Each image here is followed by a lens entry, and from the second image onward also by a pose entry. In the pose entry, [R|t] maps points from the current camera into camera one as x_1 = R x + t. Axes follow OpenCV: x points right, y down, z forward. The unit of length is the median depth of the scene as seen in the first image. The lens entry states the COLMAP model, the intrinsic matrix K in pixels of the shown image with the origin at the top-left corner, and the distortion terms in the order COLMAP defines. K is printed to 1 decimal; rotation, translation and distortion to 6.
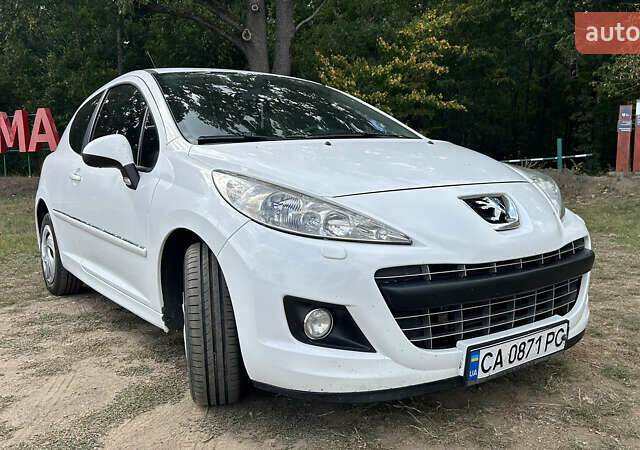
lens RADIAL K [[609.0, 0, 319.4], [0, 609.0, 235.5], [0, 0, 1]] dist [0.027946, -0.009784]
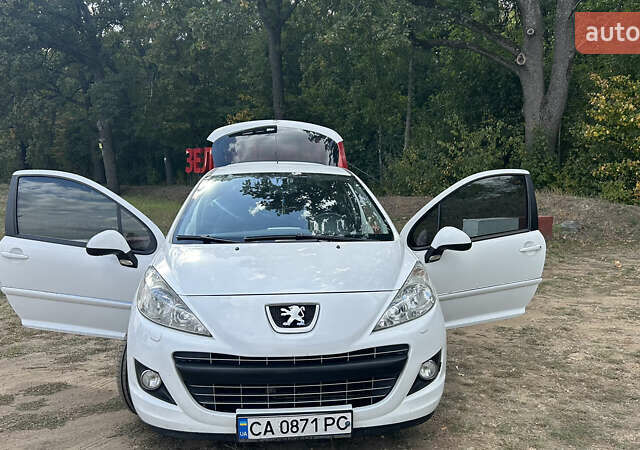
lens RADIAL K [[609.0, 0, 319.4], [0, 609.0, 235.5], [0, 0, 1]] dist [0.027946, -0.009784]
pose [[0.862448, 0.067195, -0.501666, 1.005202], [-0.072917, 0.997304, 0.008227, -0.236775], [0.500867, 0.029484, 0.865022, -0.130529]]
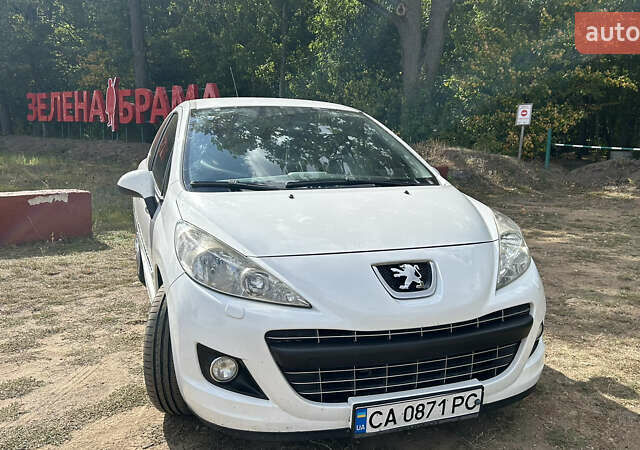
lens RADIAL K [[613.1, 0, 322.0], [0, 613.1, 234.6], [0, 0, 1]] dist [0.014397, 0.005474]
pose [[0.961413, 0.073799, -0.265028, 0.424672], [-0.059130, 0.996266, 0.062918, -0.177792], [0.268681, -0.044819, 0.962186, -0.072190]]
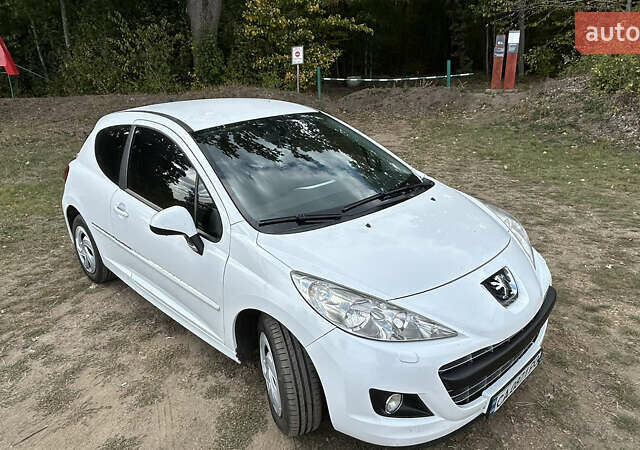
lens RADIAL K [[489.3, 0, 320.0], [0, 489.3, 225.0], [0, 0, 1]] dist [-0.000662, -0.002566]
pose [[0.986906, -0.066921, 0.146757, -0.265770], [0.033265, 0.974754, 0.220790, -0.434271], [-0.157828, -0.213018, 0.964217, 0.049271]]
